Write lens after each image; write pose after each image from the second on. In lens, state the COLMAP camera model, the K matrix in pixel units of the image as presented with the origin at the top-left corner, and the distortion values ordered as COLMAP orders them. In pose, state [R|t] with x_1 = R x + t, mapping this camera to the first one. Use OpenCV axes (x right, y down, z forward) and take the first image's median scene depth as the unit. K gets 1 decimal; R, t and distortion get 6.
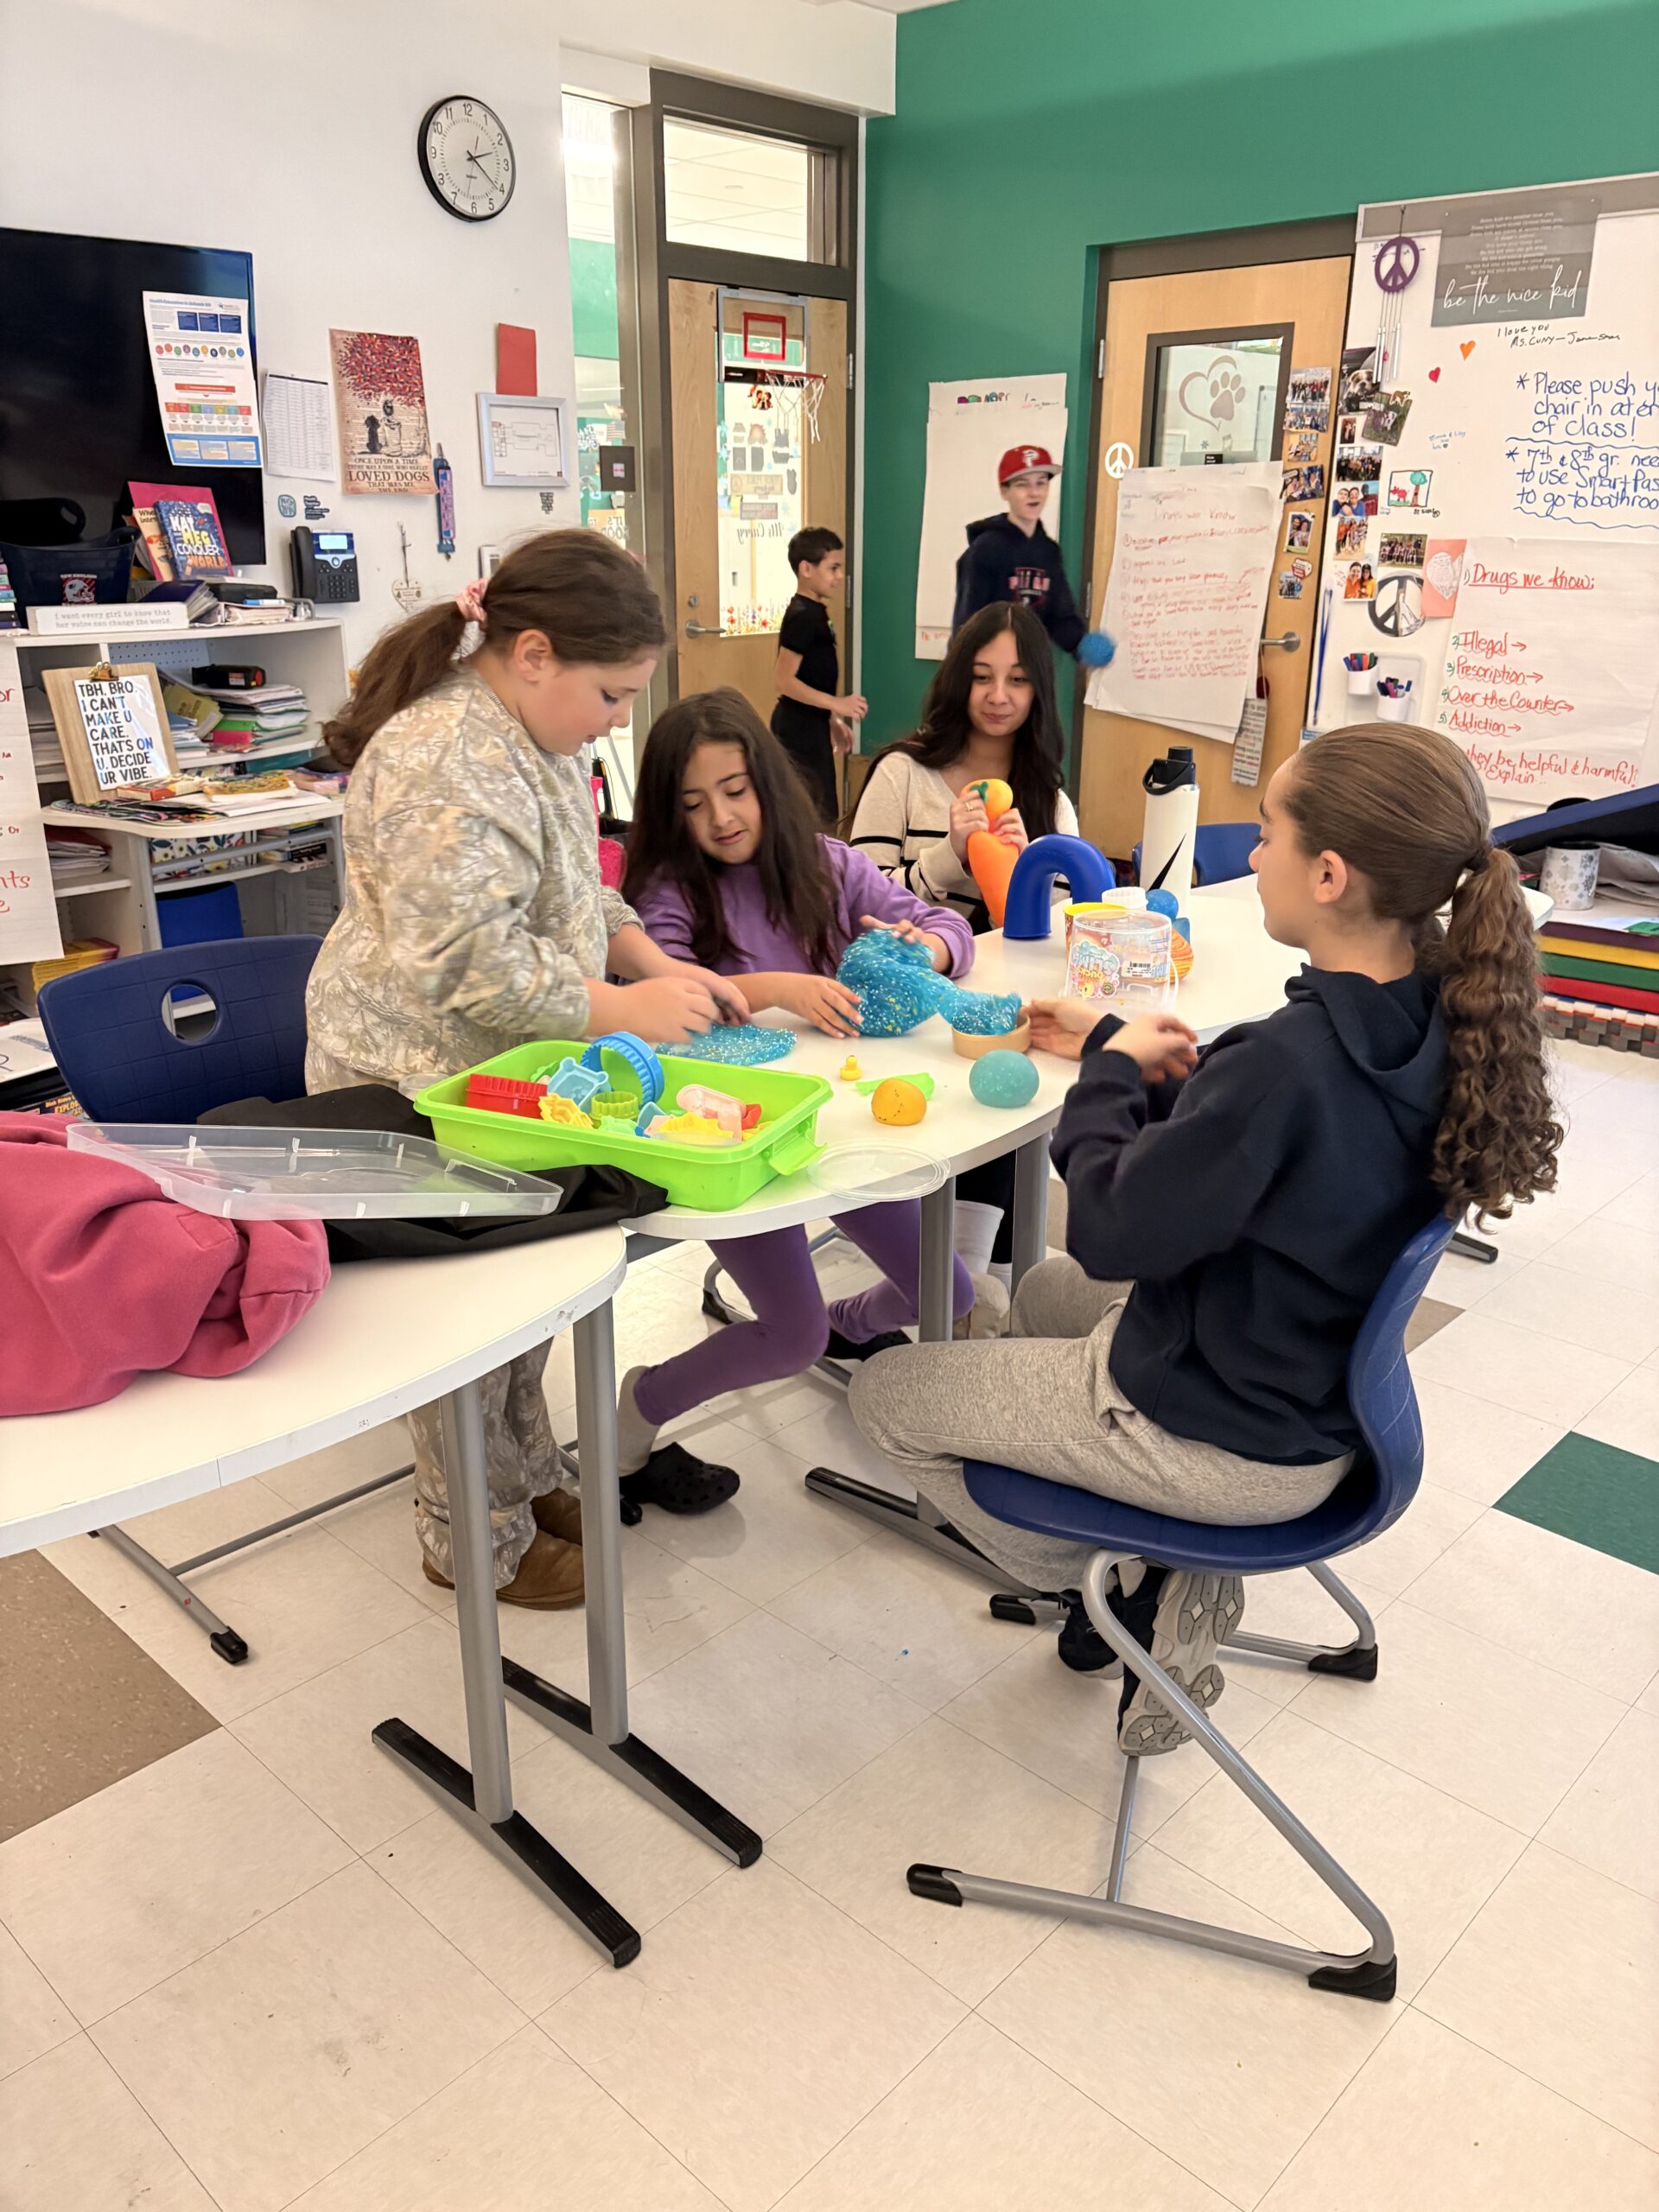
lens RADIAL K [[1702.6, 0, 814.9], [0, 1702.6, 1097.0], [0, 0, 1]] dist [0.050552, -0.059753]
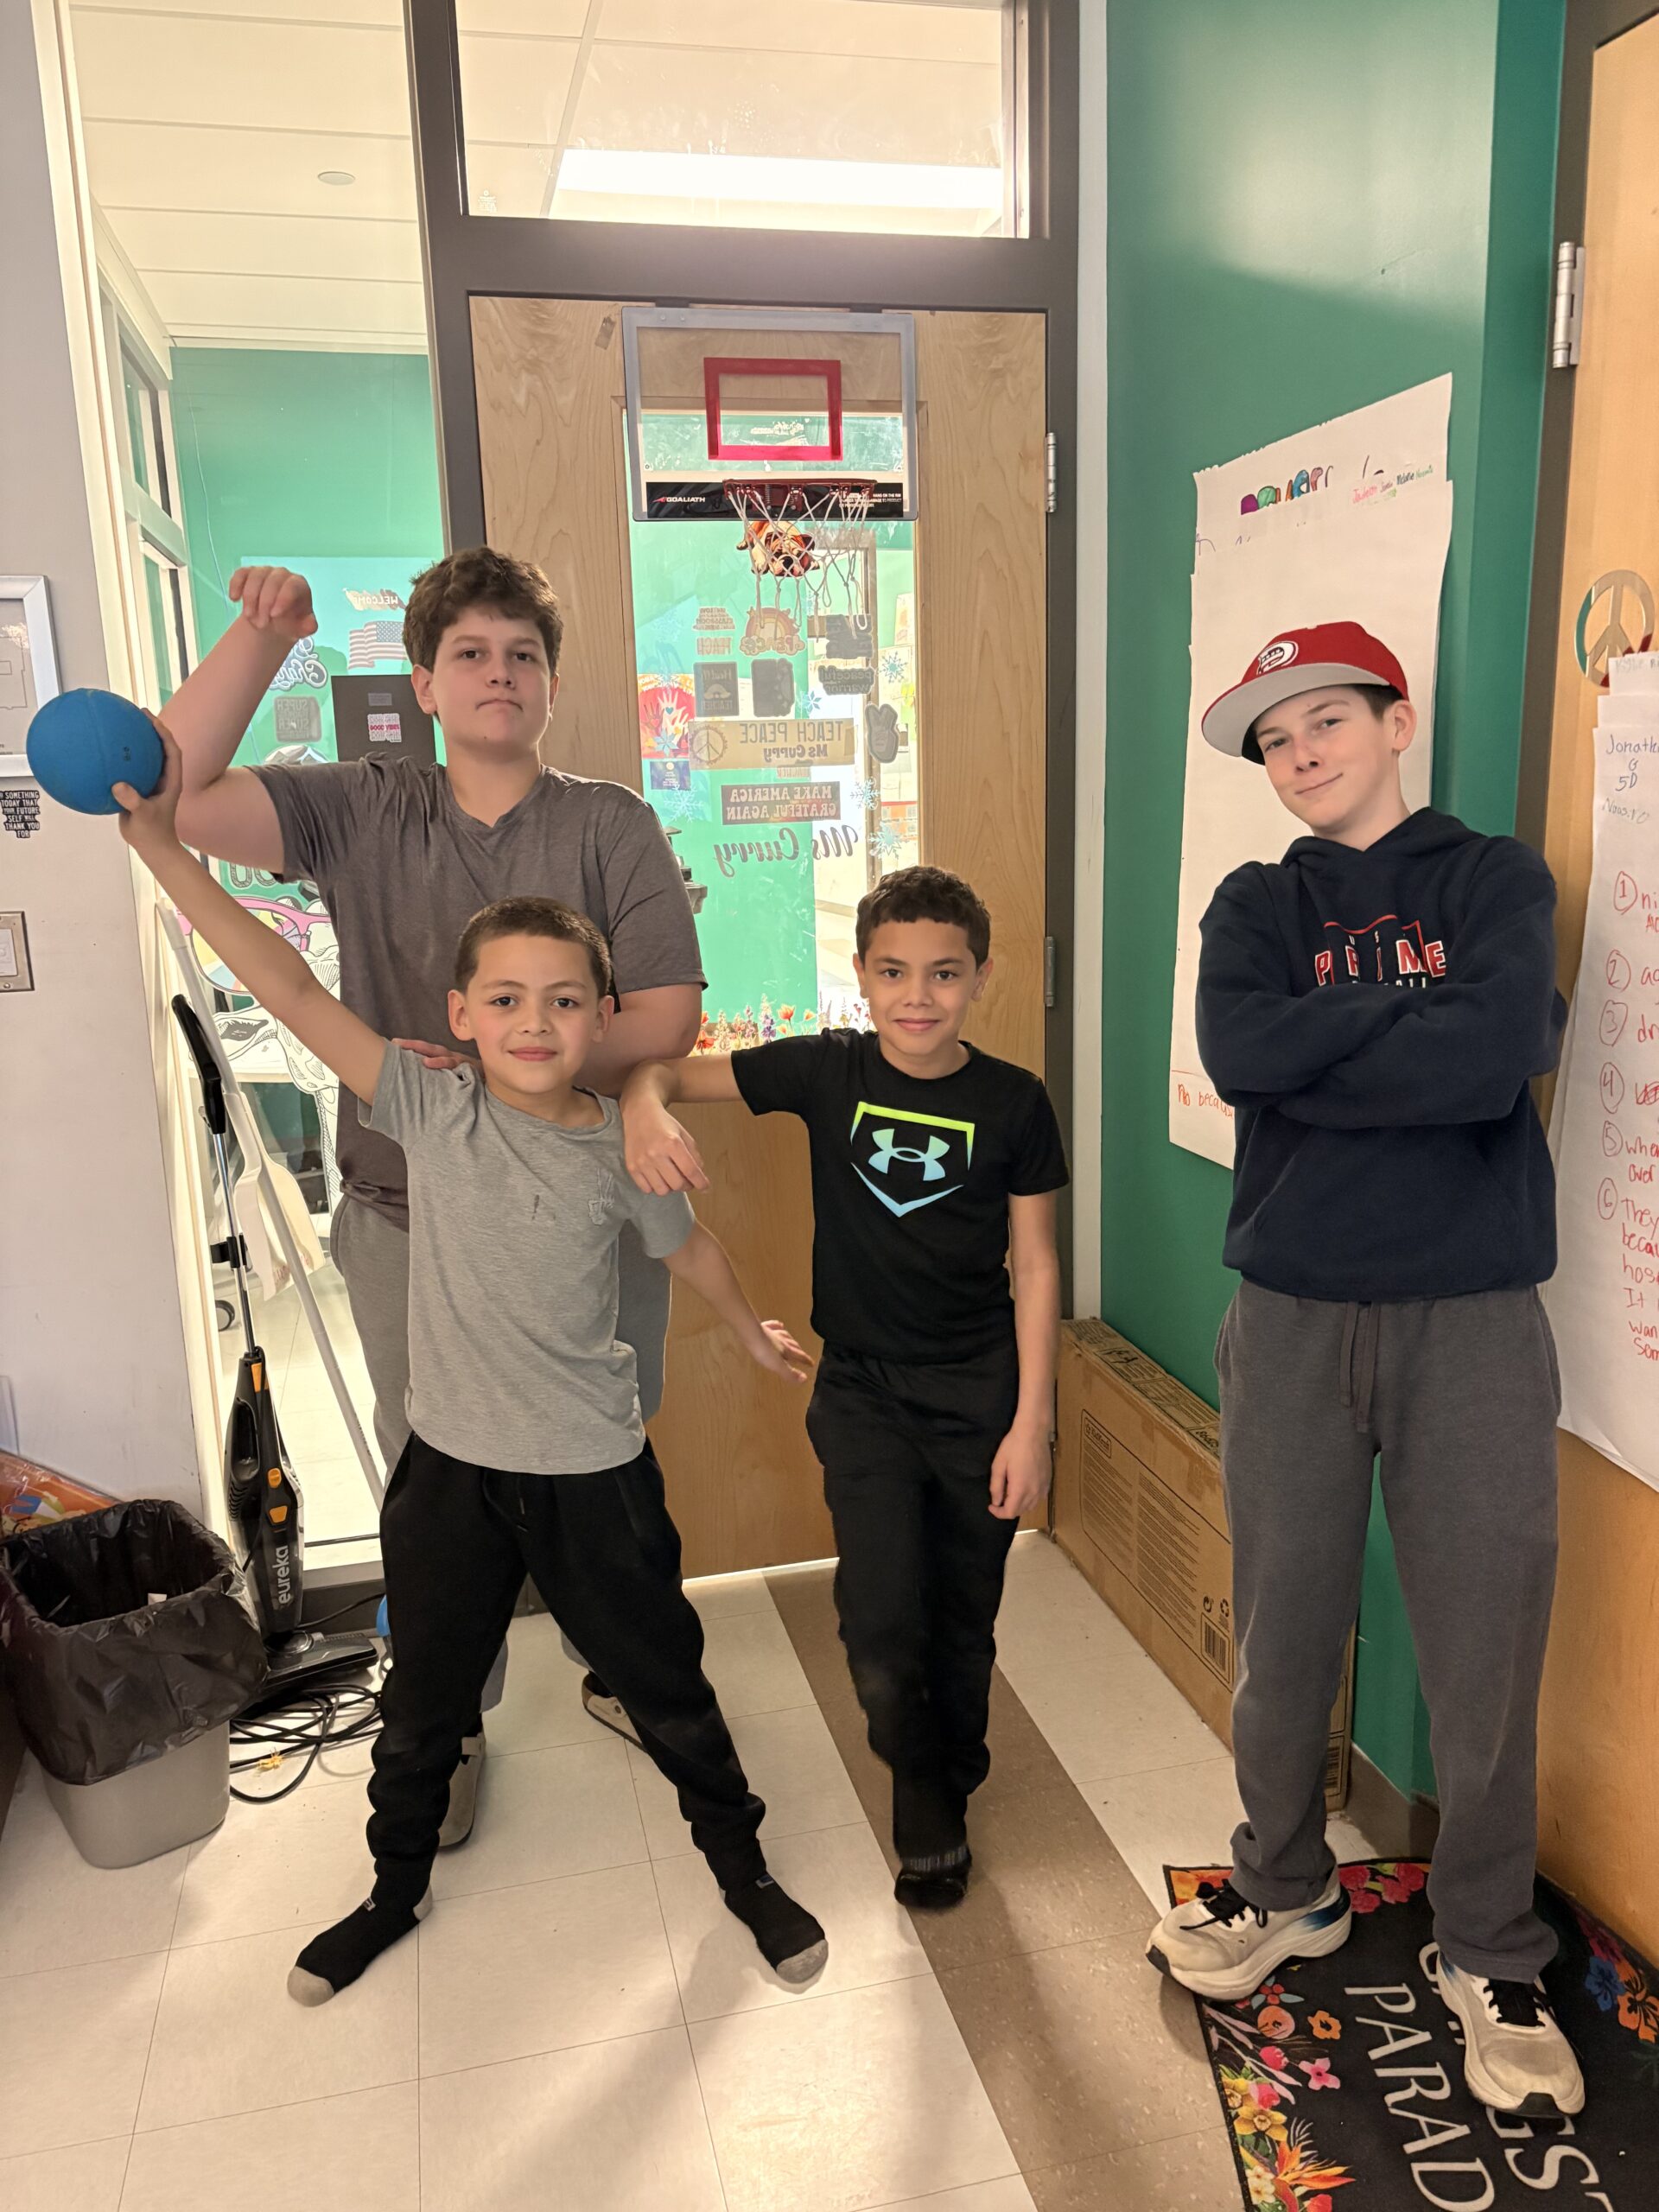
lens RADIAL K [[1702.6, 0, 807.8], [0, 1702.6, 1046.5], [0, 0, 1]] dist [0.050552, -0.059753]
pose [[0.838632, 0.064491, -0.540867, 0.248349], [-0.146099, 0.983214, -0.109296, -0.280073], [0.524739, 0.170679, 0.833977, 0.779600]]
